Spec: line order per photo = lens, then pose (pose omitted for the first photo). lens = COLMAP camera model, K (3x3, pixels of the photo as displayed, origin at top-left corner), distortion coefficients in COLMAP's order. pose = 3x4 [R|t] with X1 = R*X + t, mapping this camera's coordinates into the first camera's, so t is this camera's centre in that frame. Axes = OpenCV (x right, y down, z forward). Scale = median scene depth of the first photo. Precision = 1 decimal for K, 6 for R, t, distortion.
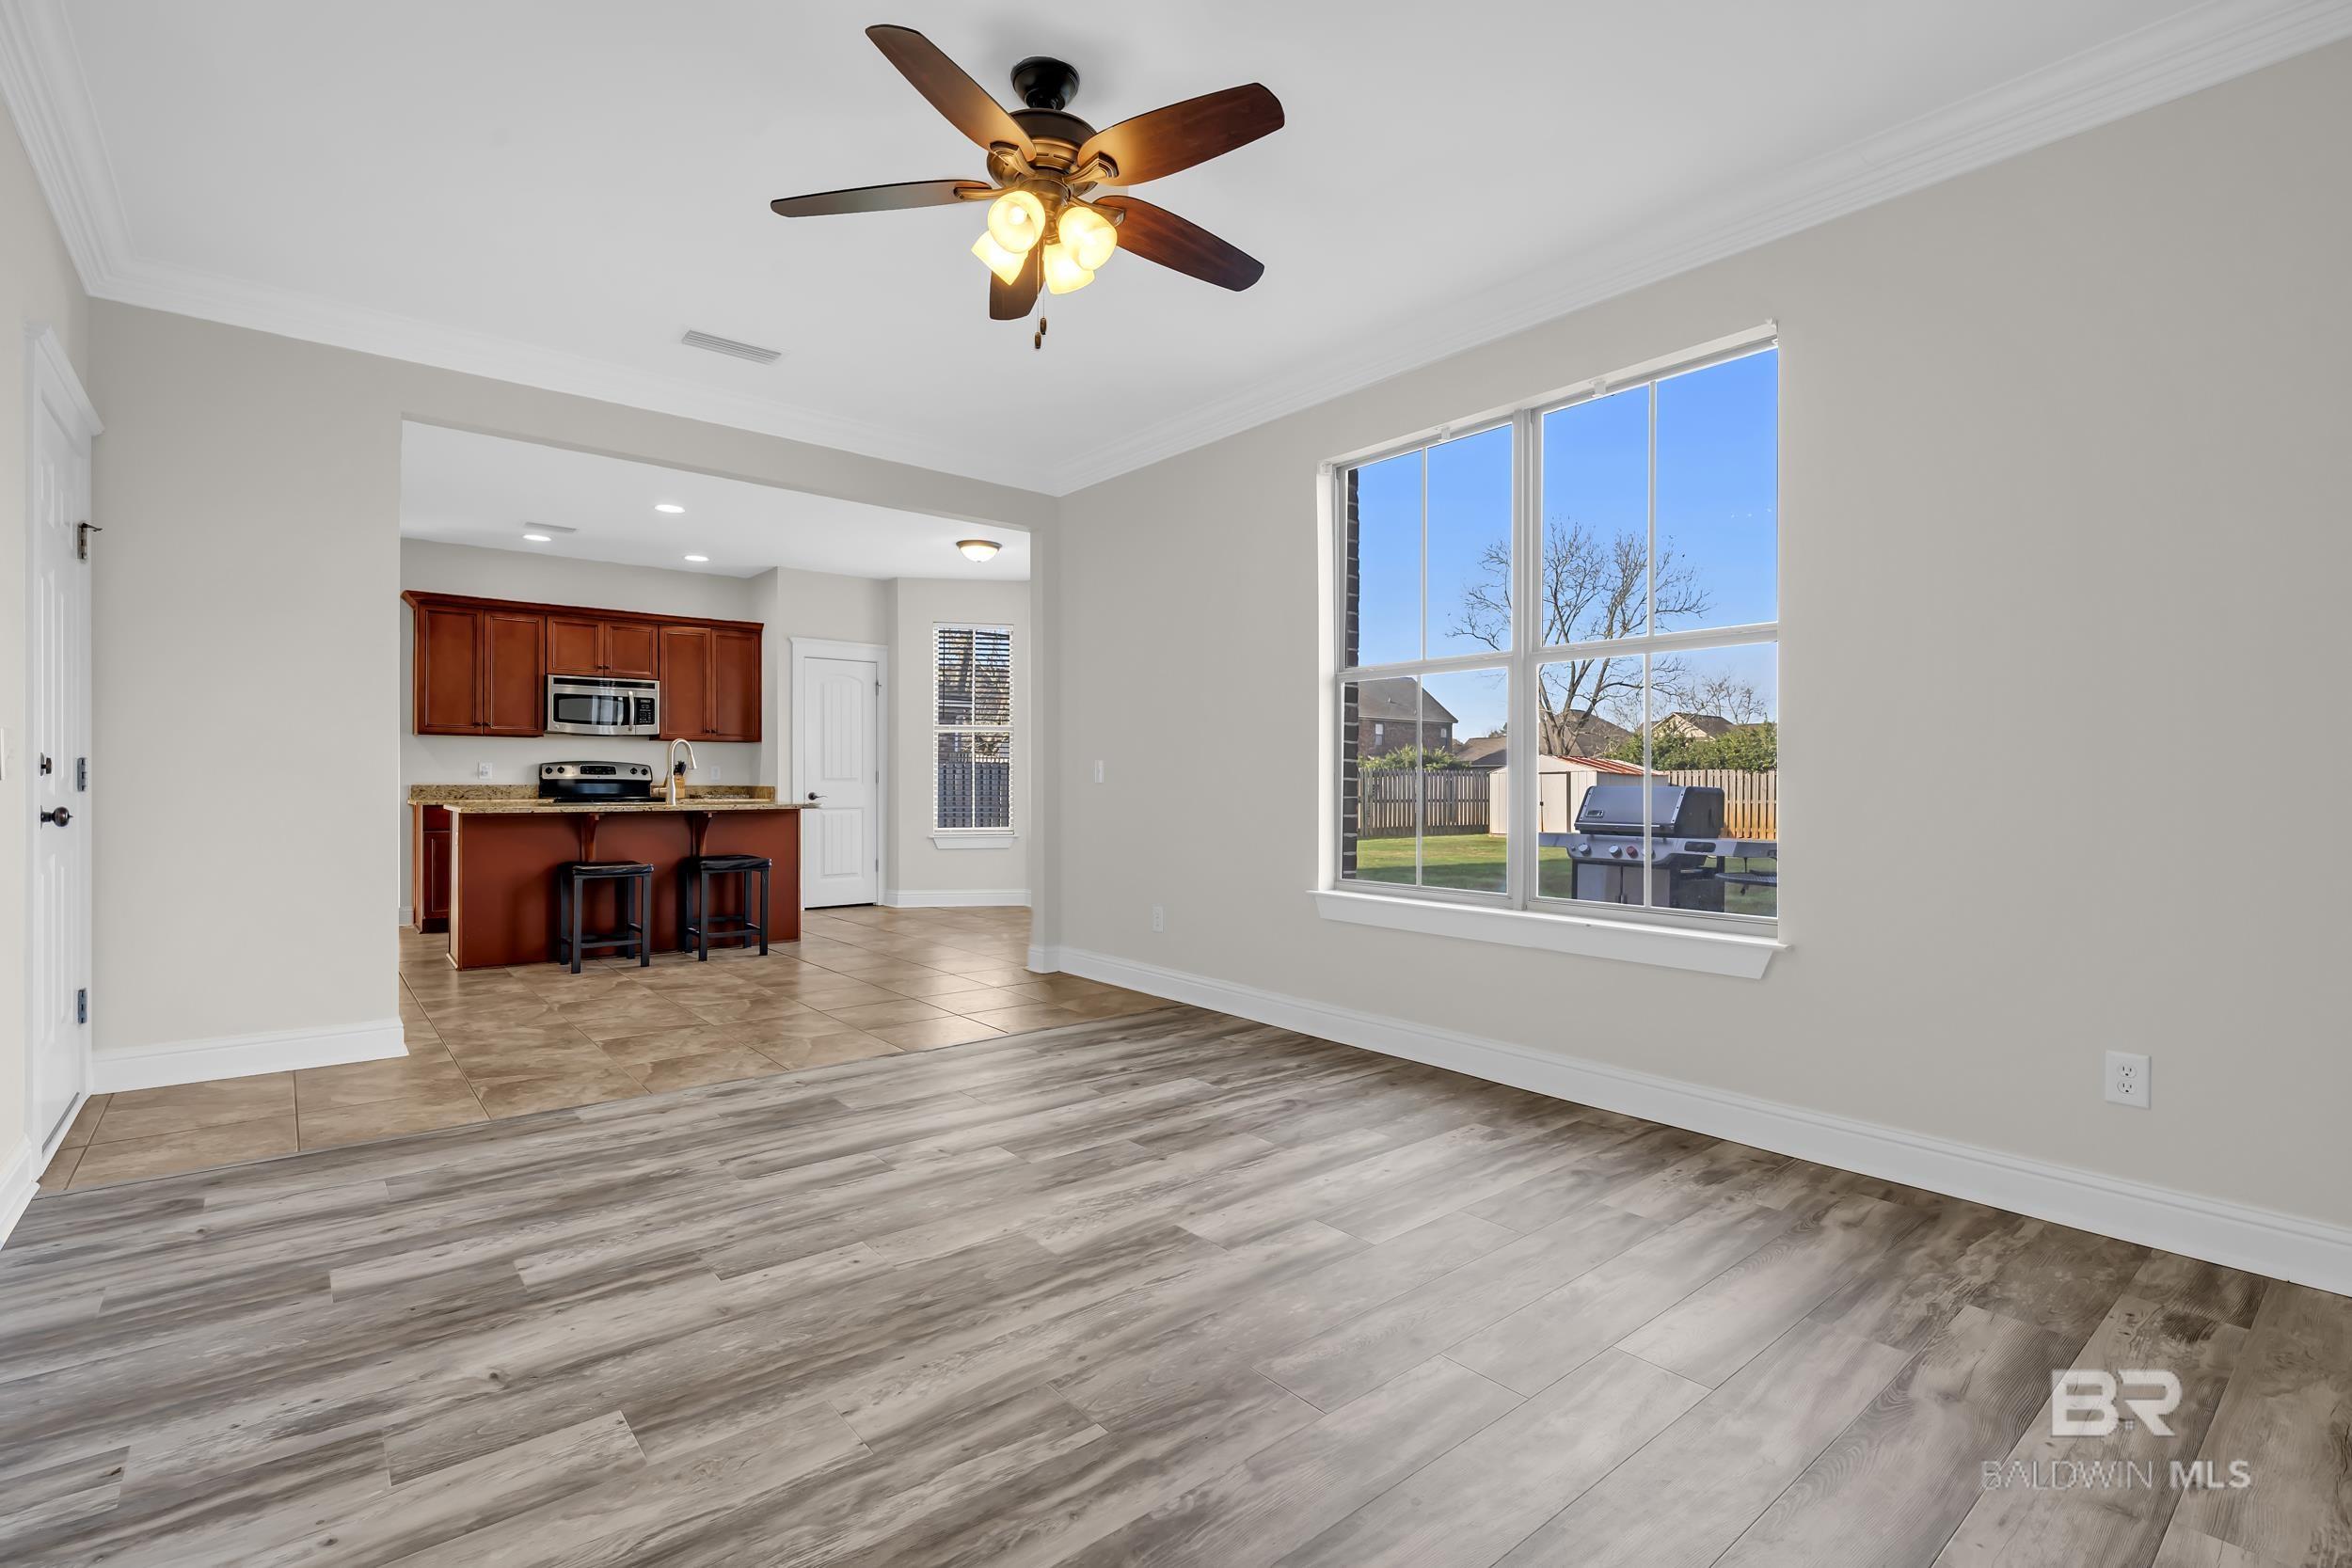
lens RADIAL K [[1072.0, 0, 1177.9], [0, 1072.0, 800.9], [0, 0, 1]] dist [0.003307, 0.000723]
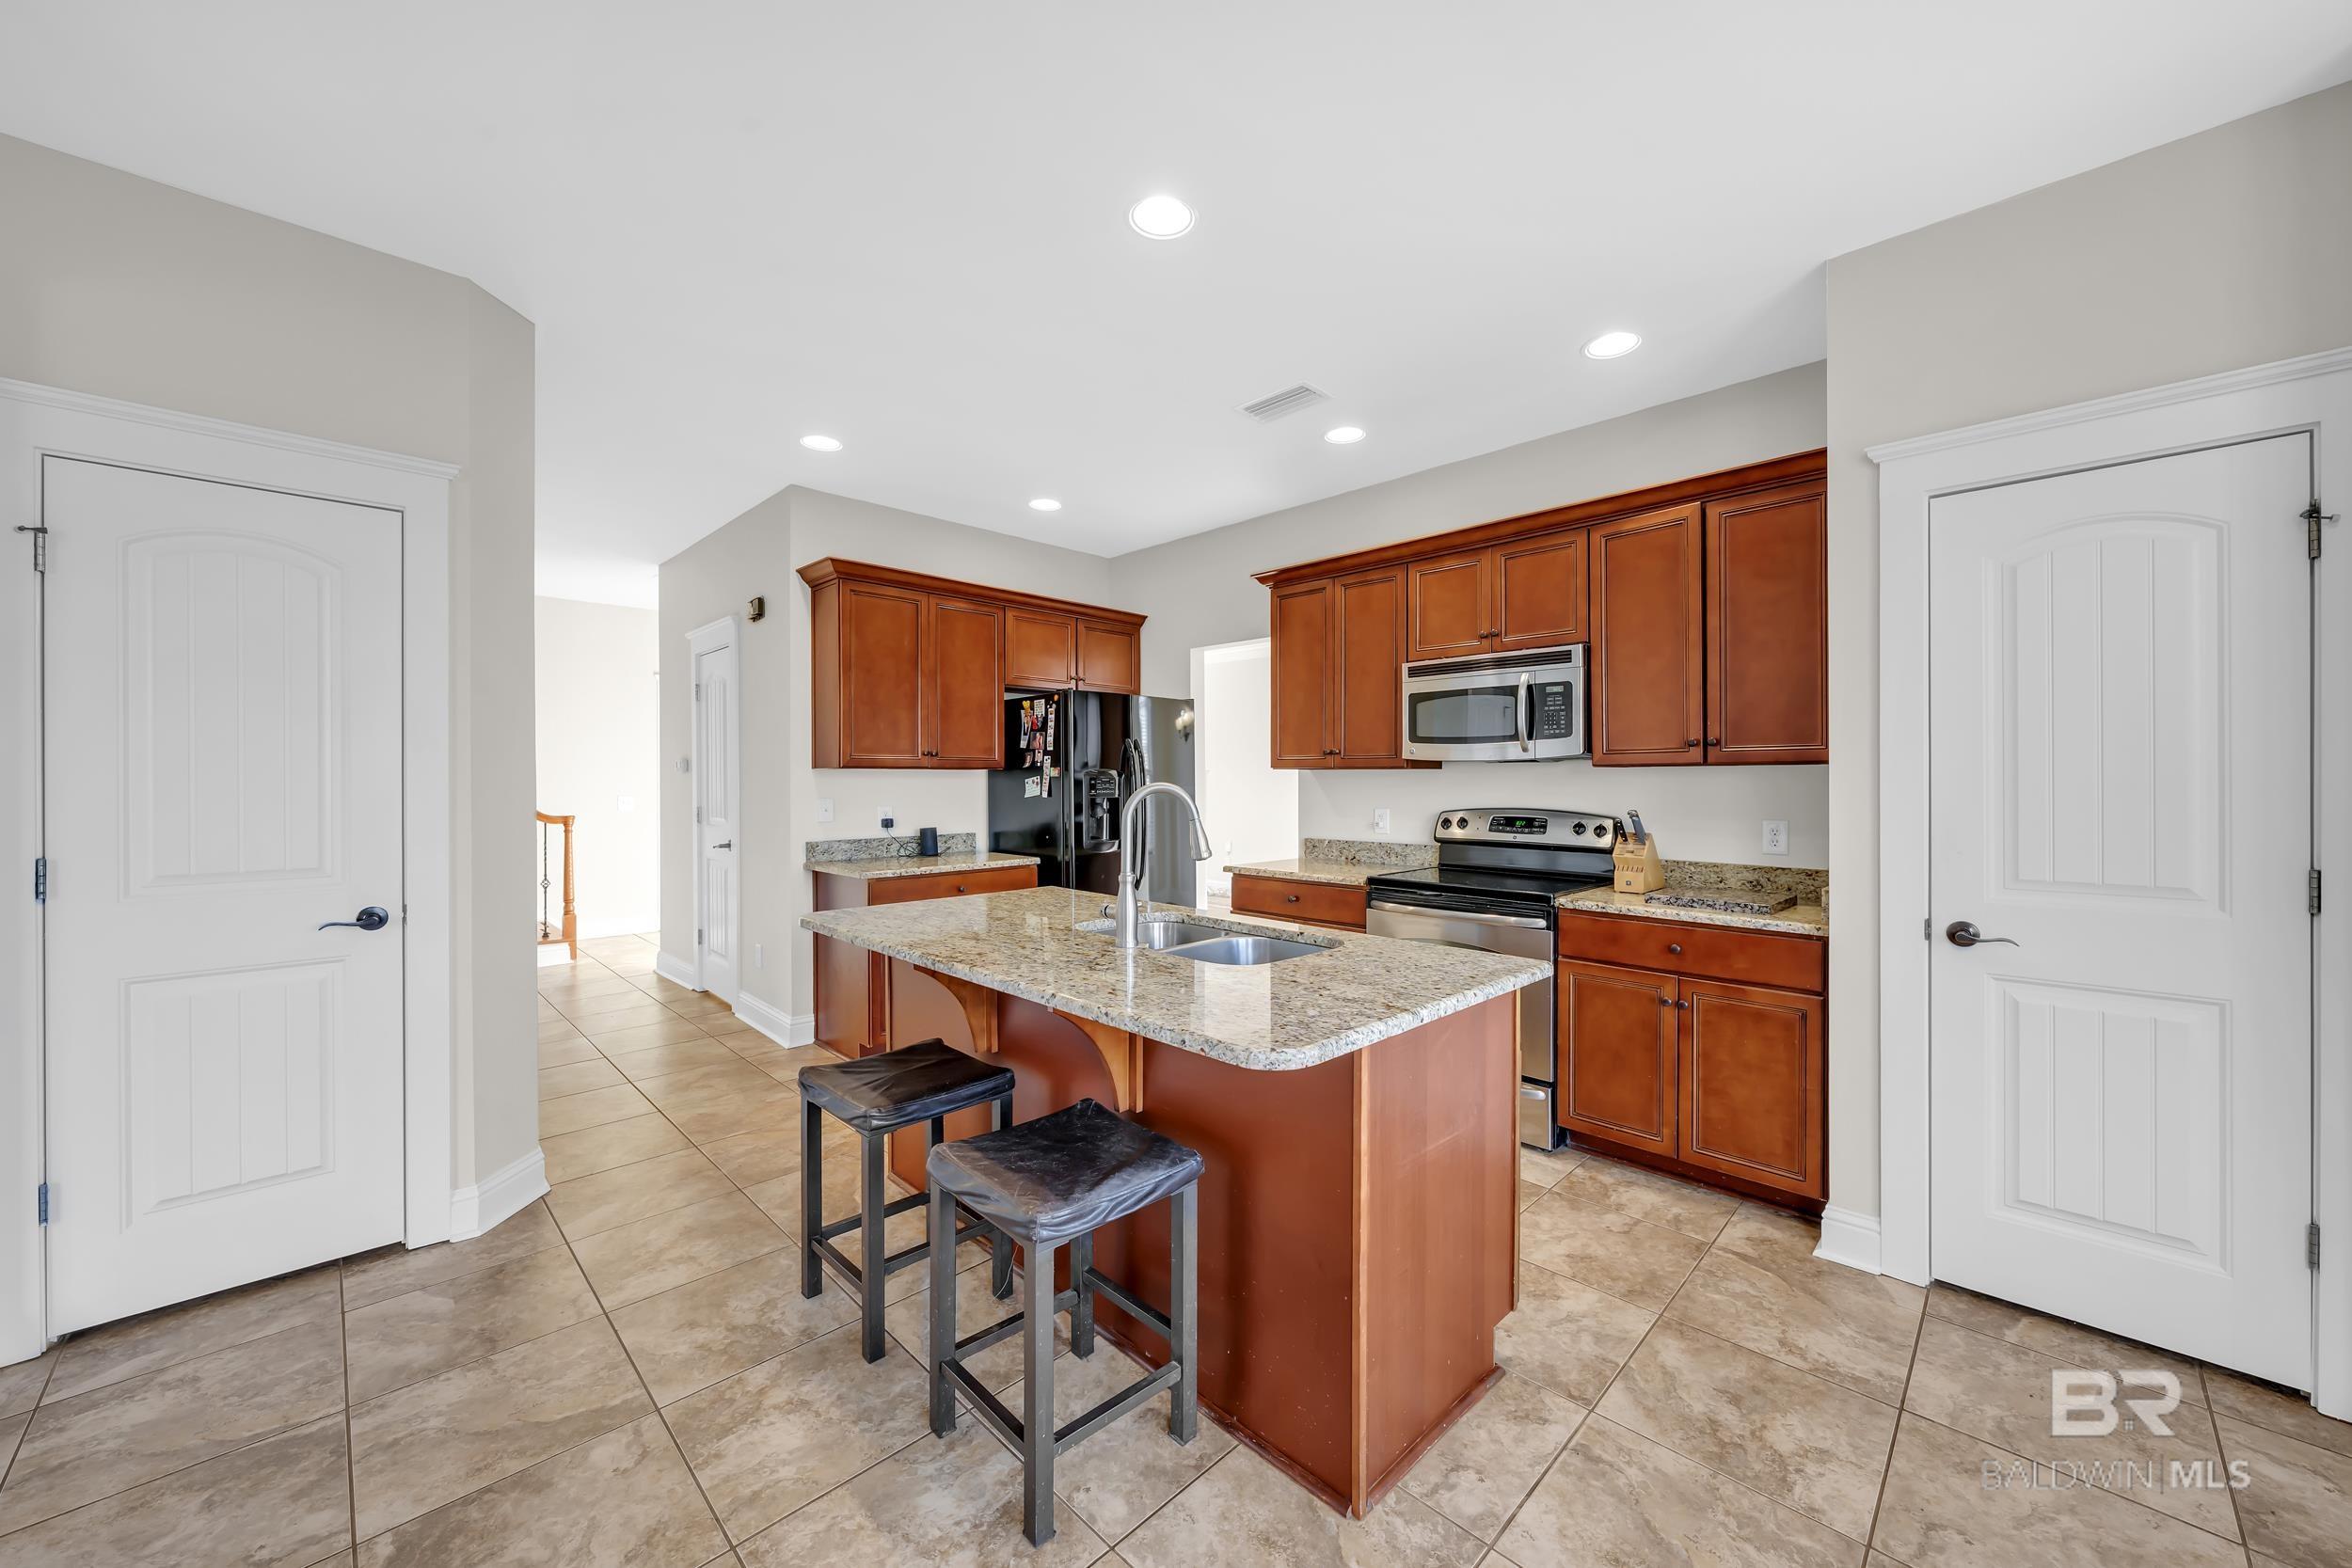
lens RADIAL K [[873.2, 0, 1183.4], [0, 873.2, 779.7], [0, 0, 1]] dist [-0.006427, 0.000322]
pose [[0.085884, -0.001172, -0.996304, -0.114960], [-0.013474, 0.999906, -0.002338, -0.048573], [0.996214, 0.013625, 0.085860, 0.799819]]
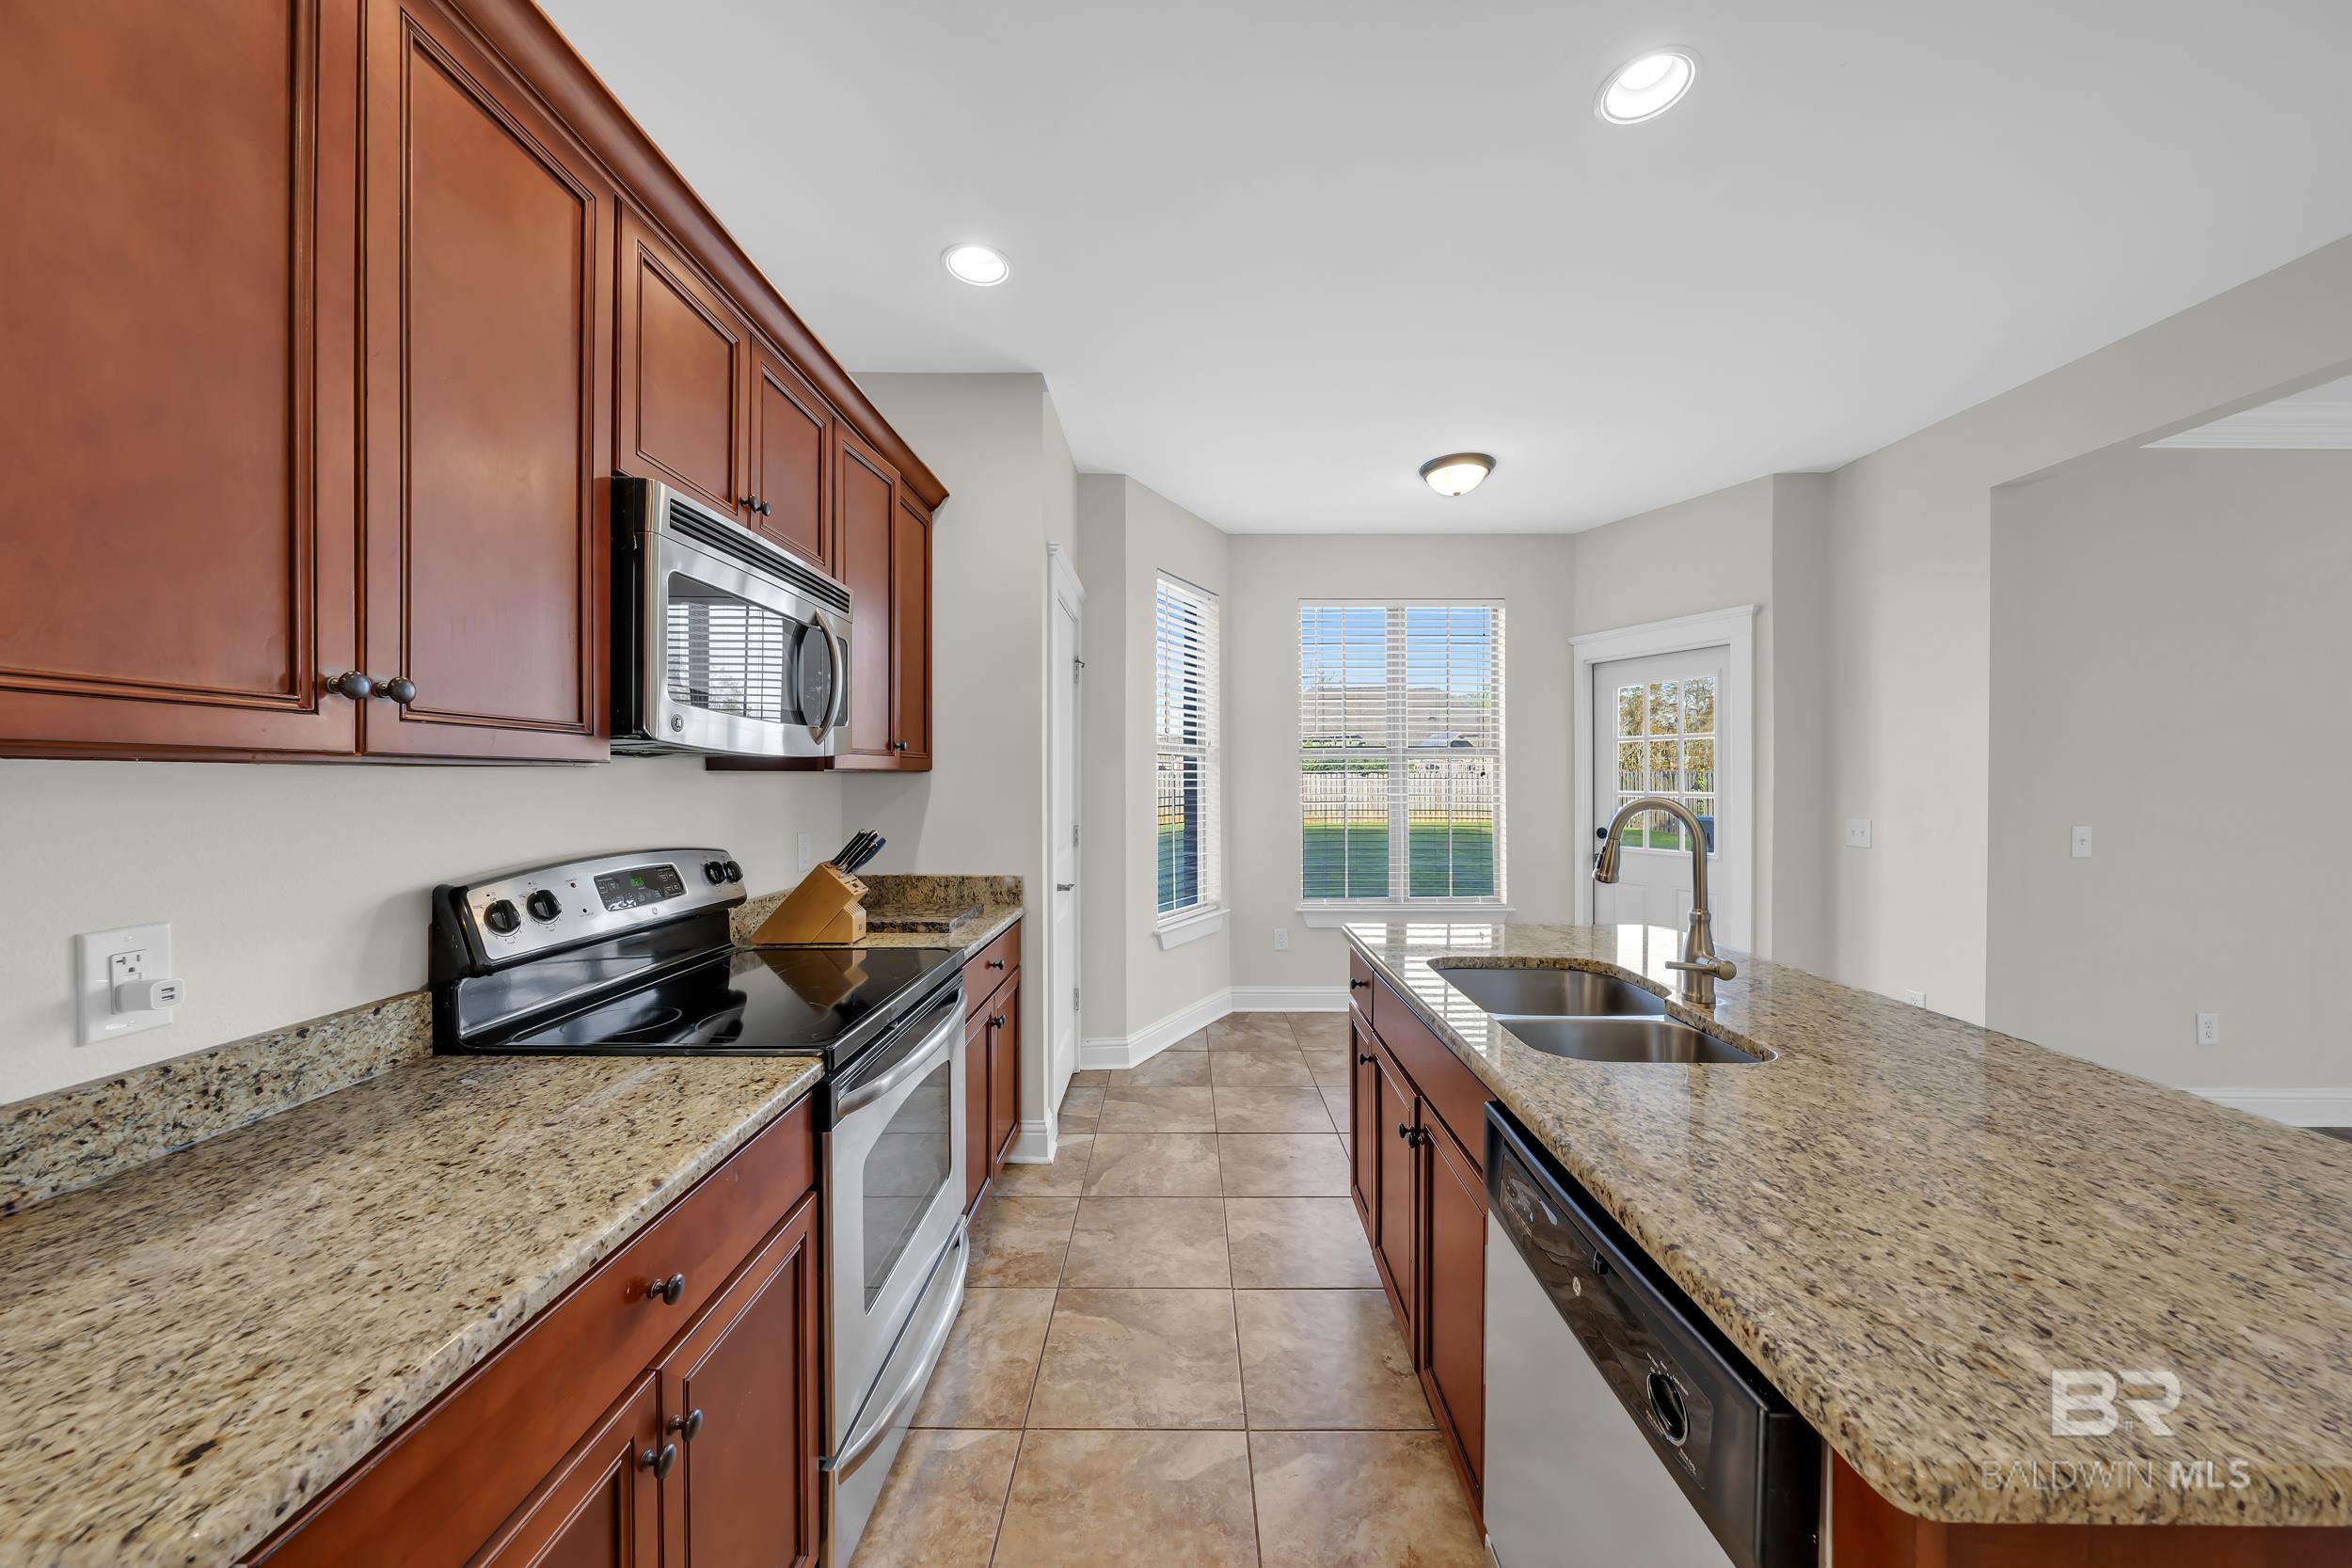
lens RADIAL K [[798.2, 0, 1183.4], [0, 798.2, 782.1], [0, 0, 1]] dist [-0.001836, -0.000278]
pose [[0.643165, -0.007062, 0.765695, -0.610301], [0.013304, 0.999910, -0.001953, -0.052414], [-0.765612, 0.011443, 0.643201, 0.776436]]
